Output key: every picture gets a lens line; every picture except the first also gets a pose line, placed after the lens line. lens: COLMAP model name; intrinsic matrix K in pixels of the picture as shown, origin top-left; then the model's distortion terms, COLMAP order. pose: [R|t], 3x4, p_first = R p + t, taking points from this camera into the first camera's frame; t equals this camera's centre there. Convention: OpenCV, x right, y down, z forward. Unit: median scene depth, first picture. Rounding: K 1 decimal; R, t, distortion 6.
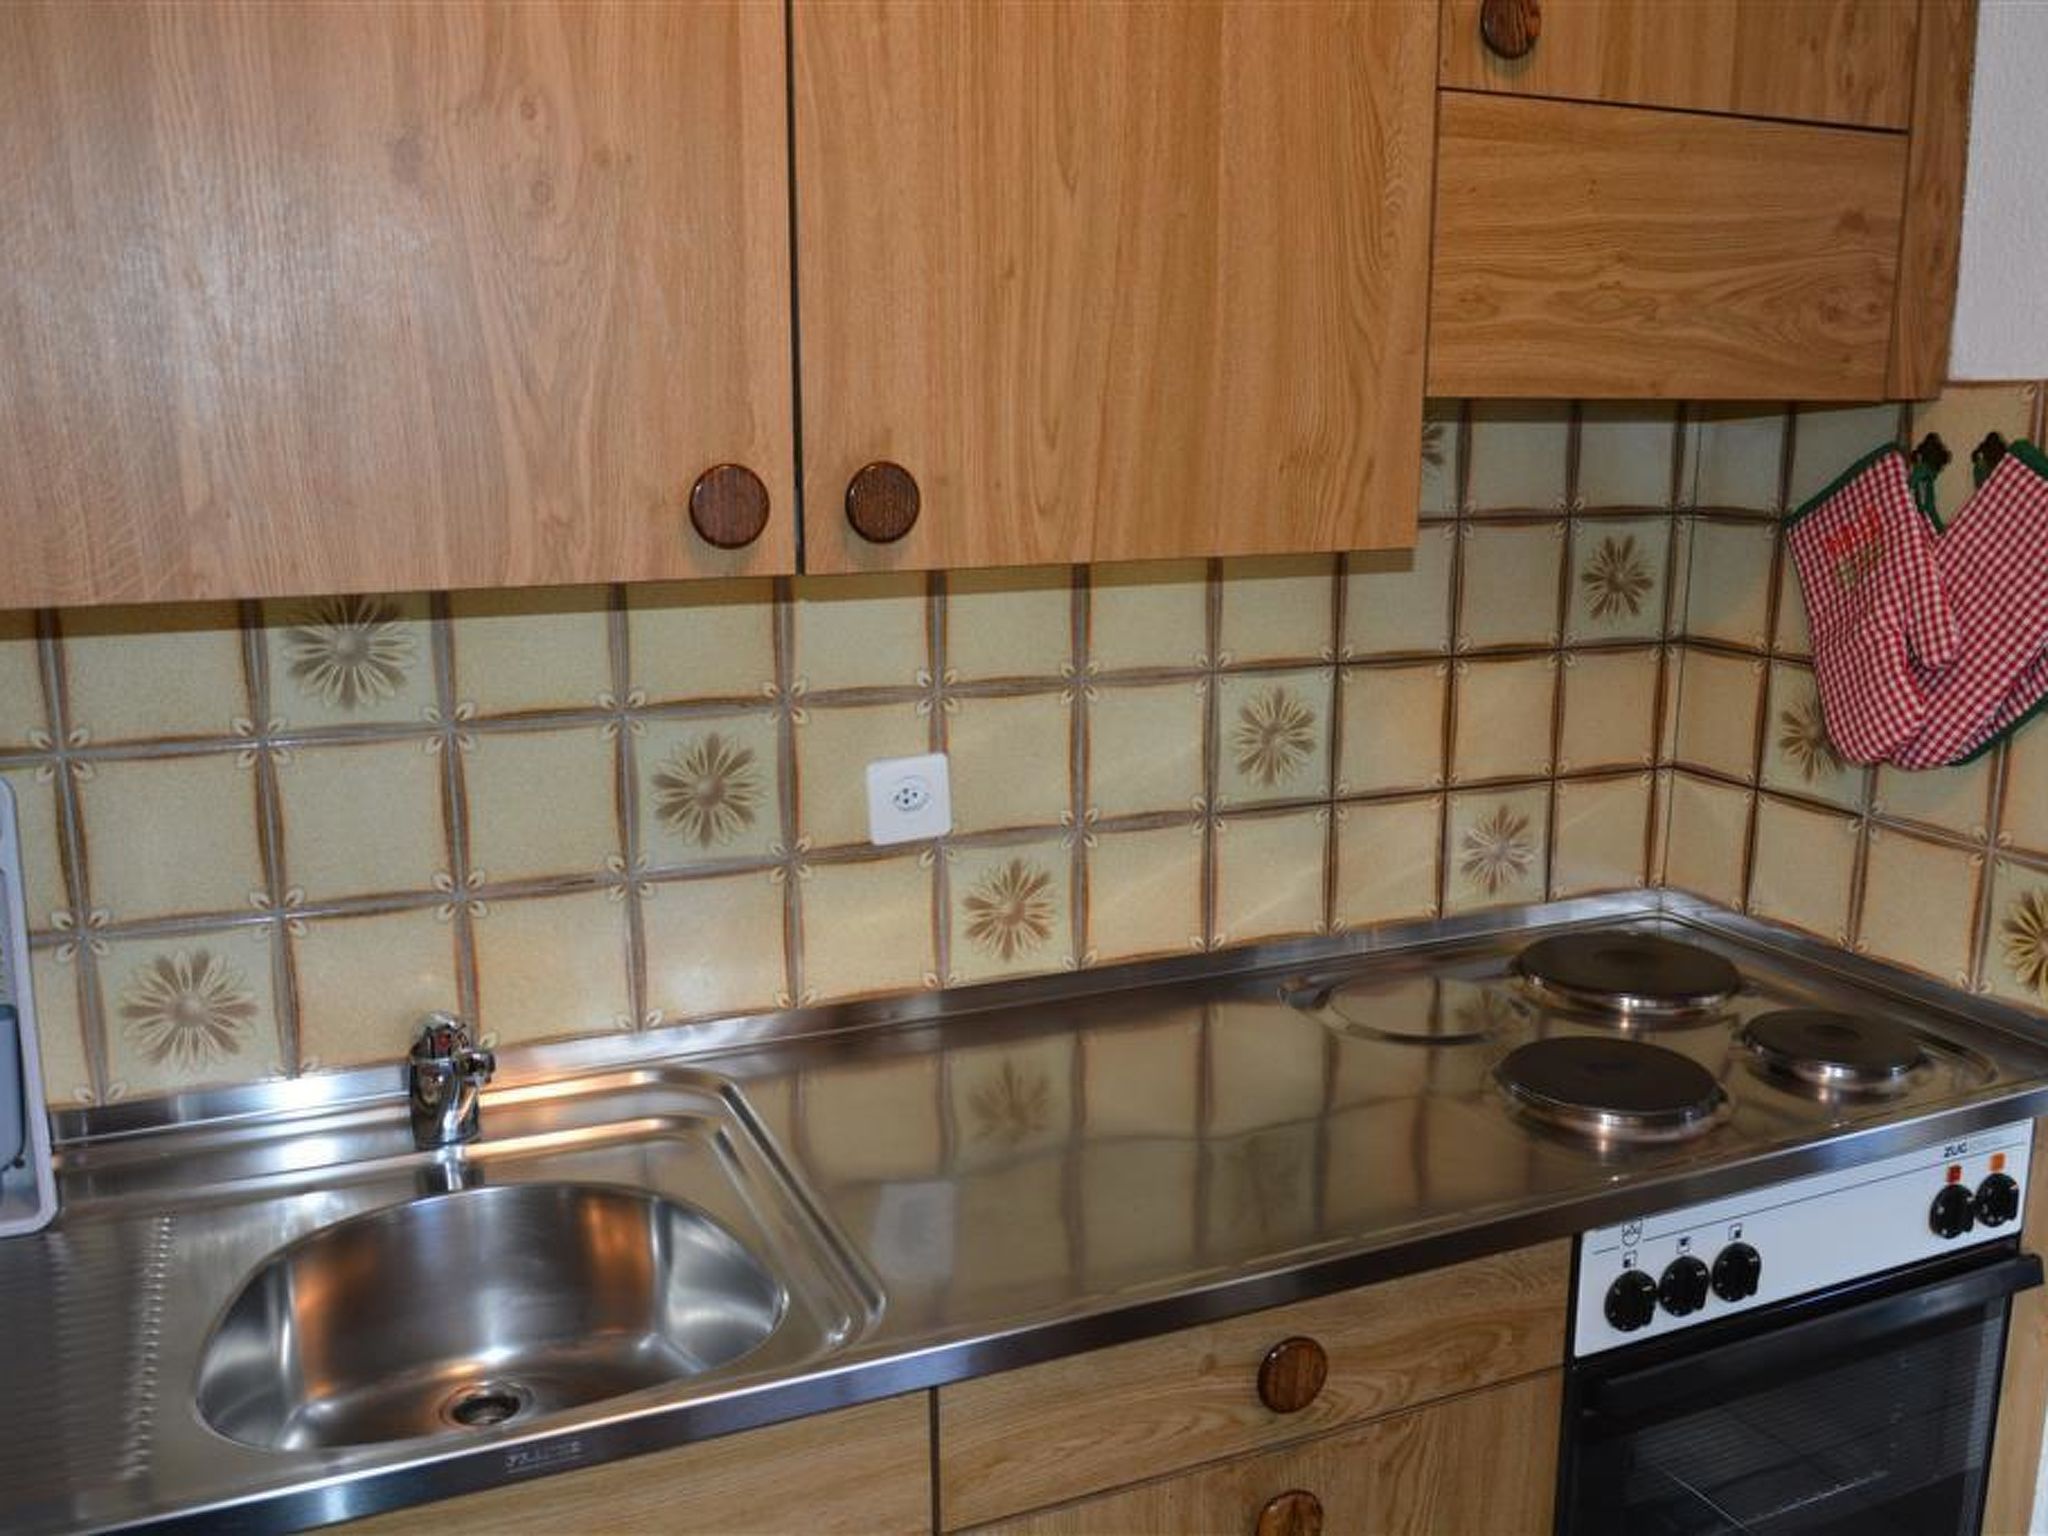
lens RADIAL K [[1770.3, 0, 1043.4], [0, 1770.3, 772.4], [0, 0, 1]] dist [-0.043135, 0.010077]
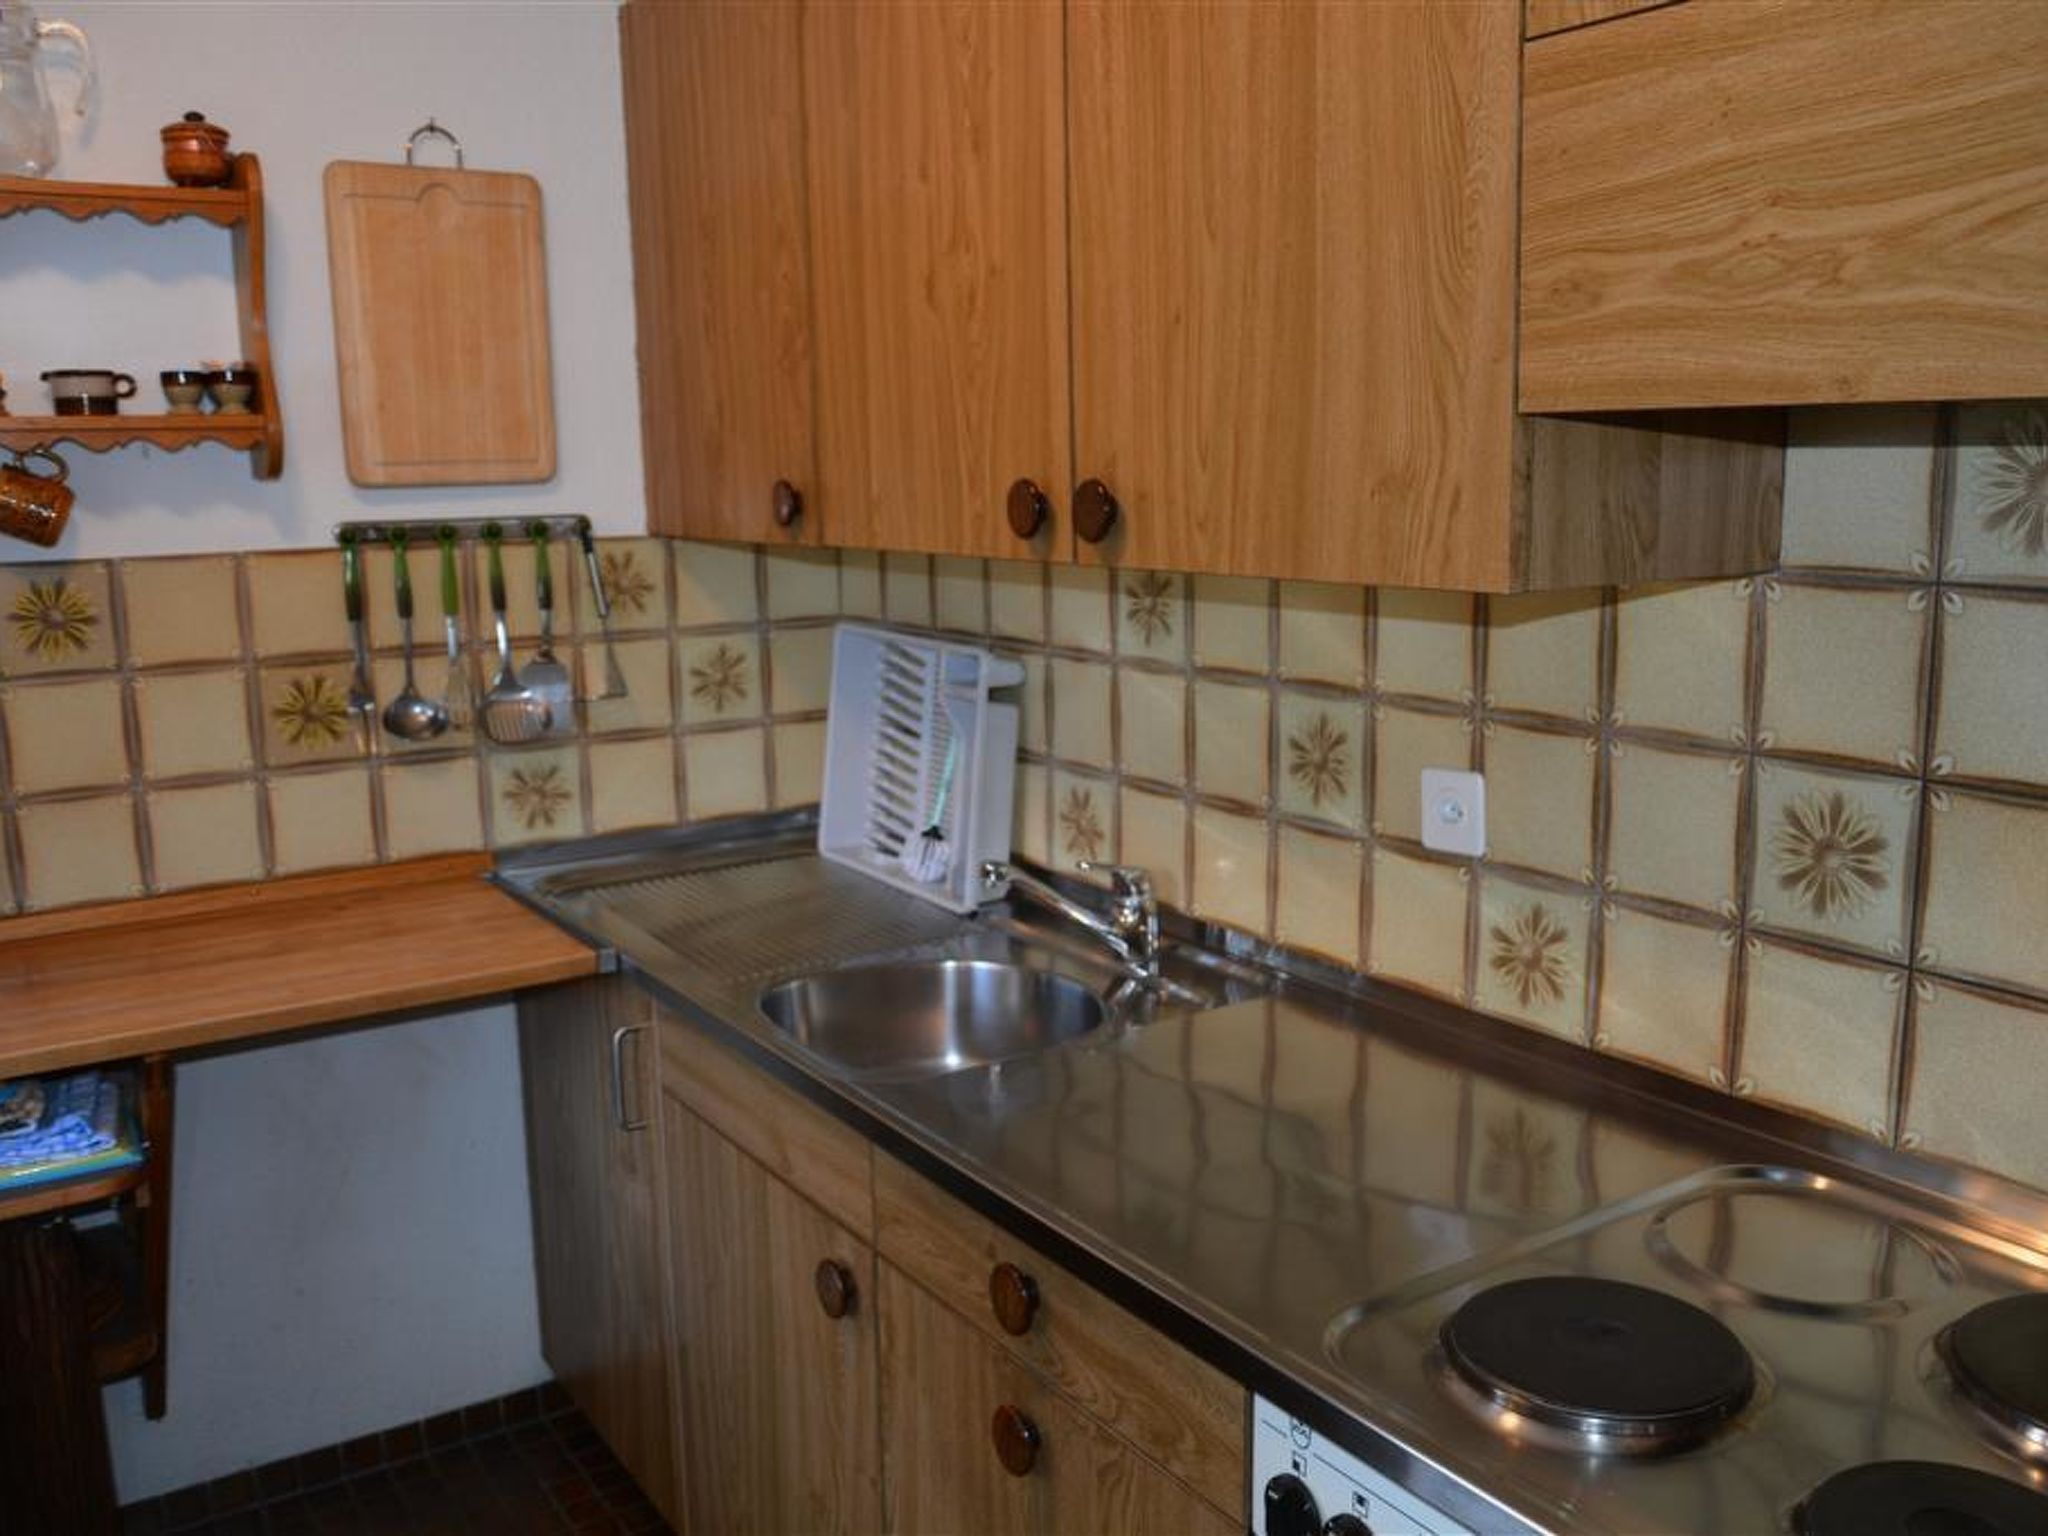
lens RADIAL K [[1770.3, 0, 1031.5], [0, 1770.3, 768.4], [0, 0, 1]] dist [-0.043135, 0.010077]
pose [[0.161267, 0.169989, -0.972161, 0.987249], [-0.186062, 0.972627, 0.139205, -0.119980], [0.969213, 0.158433, 0.188481, 0.632694]]
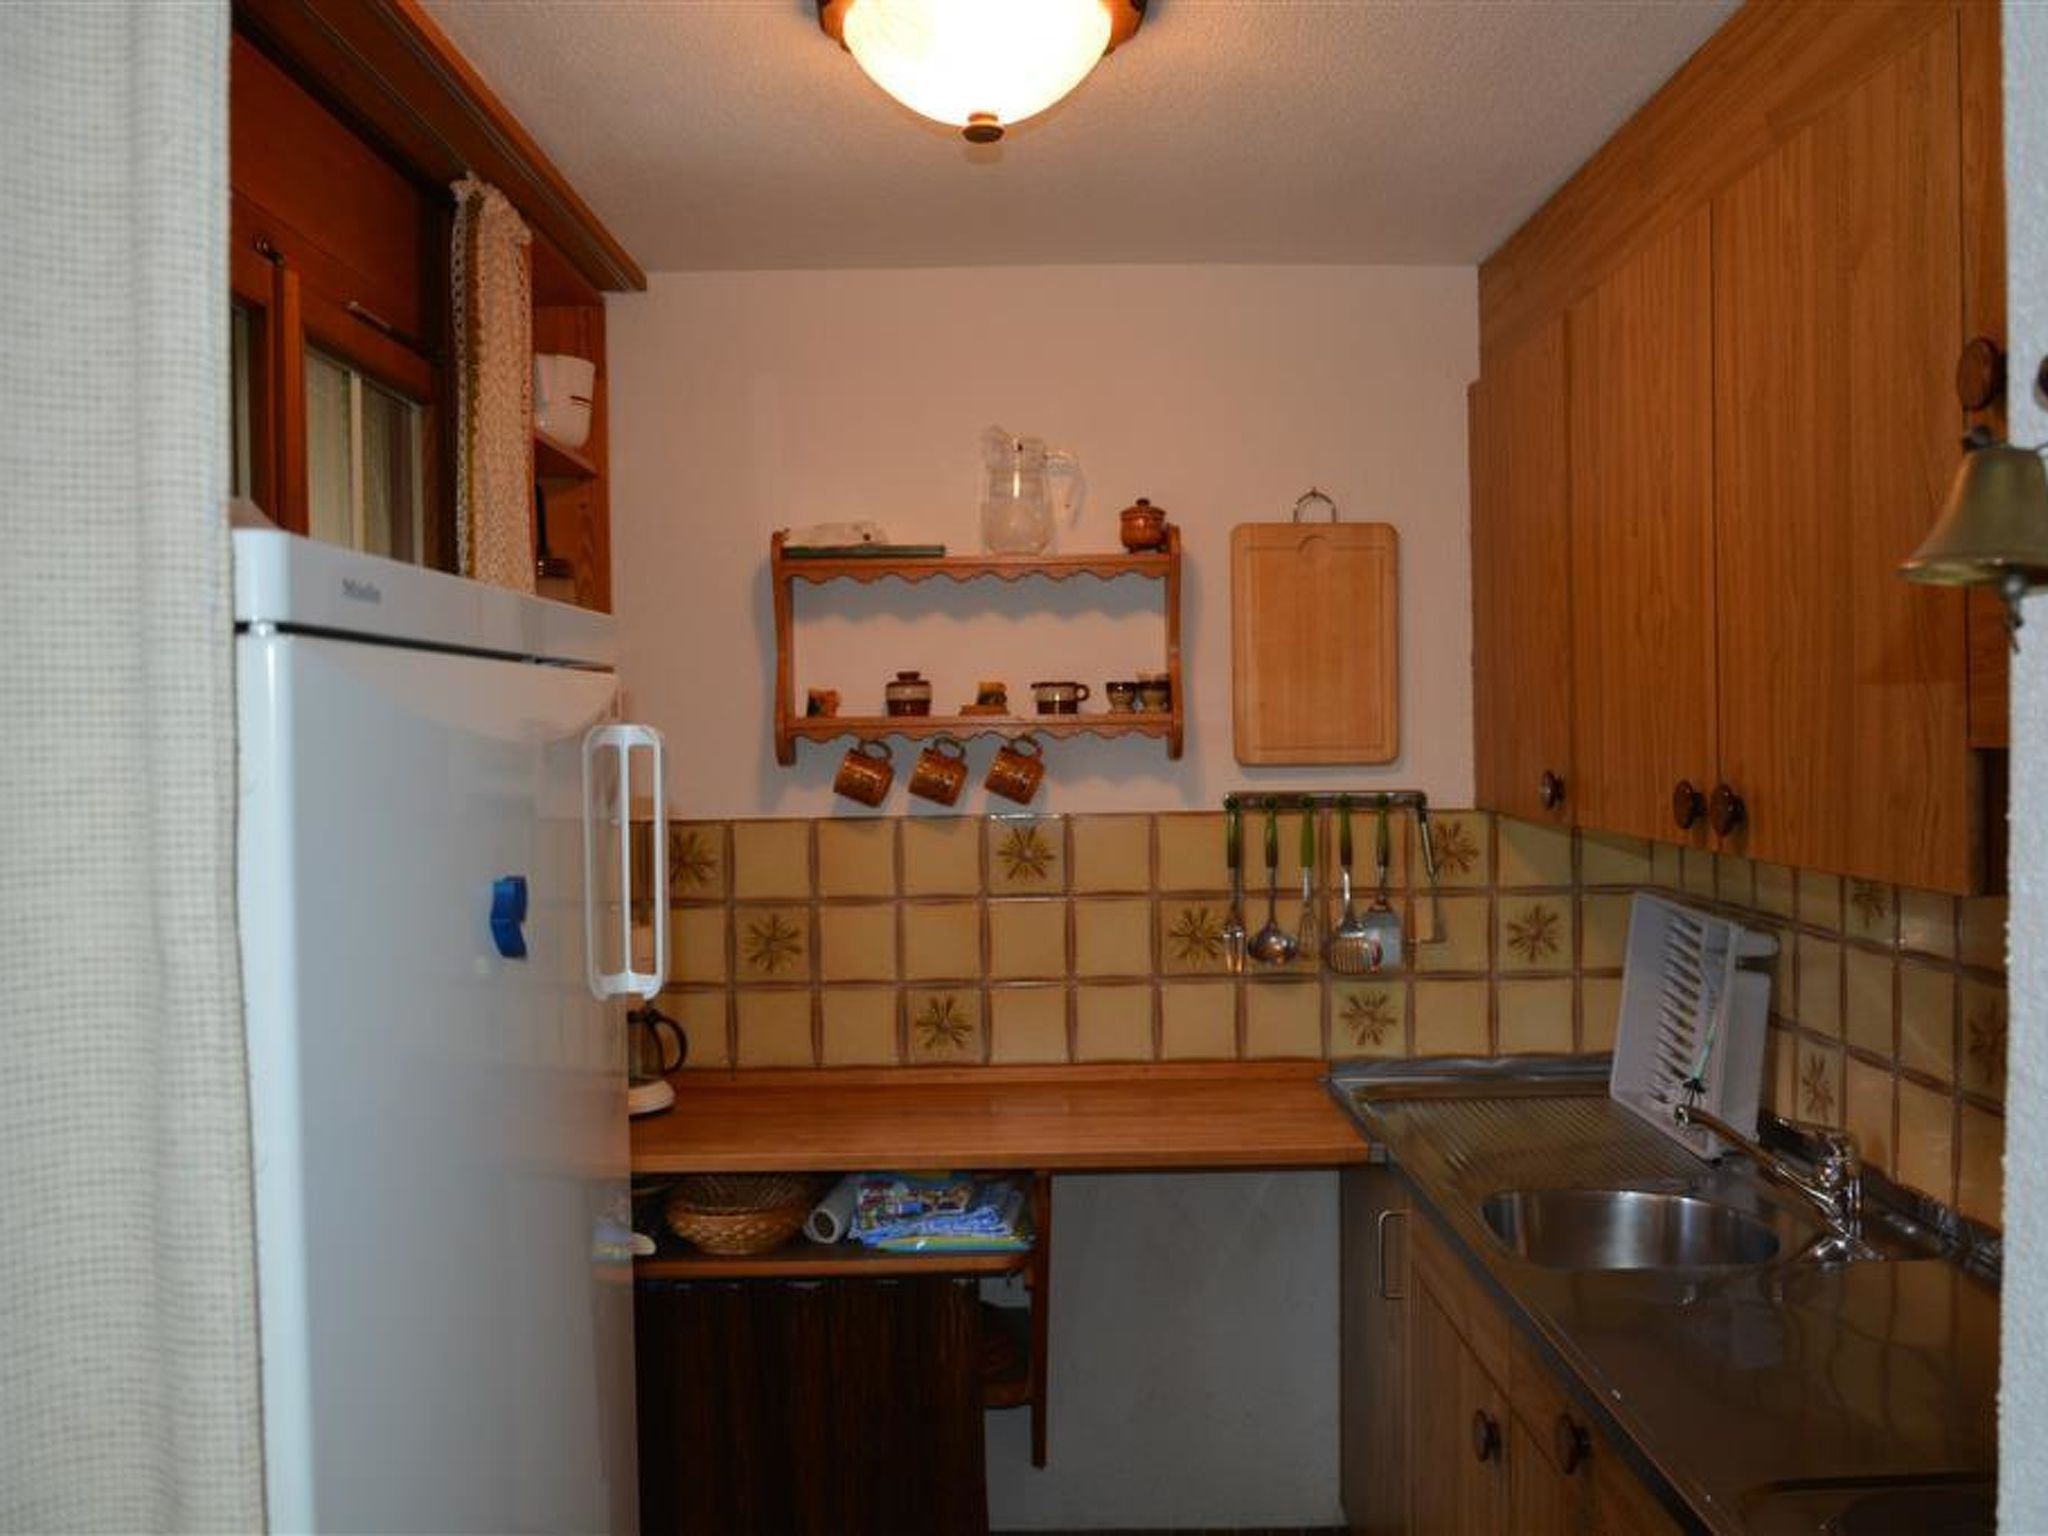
lens RADIAL K [[1770.3, 0, 1007.0], [0, 1770.3, 753.1], [0, 0, 1]] dist [-0.043135, 0.010077]
pose [[-0.414110, 0.020760, -0.909990, 1.310924], [-0.172784, 0.979770, 0.100981, -0.209631], [0.893677, 0.199049, -0.402146, 0.887333]]
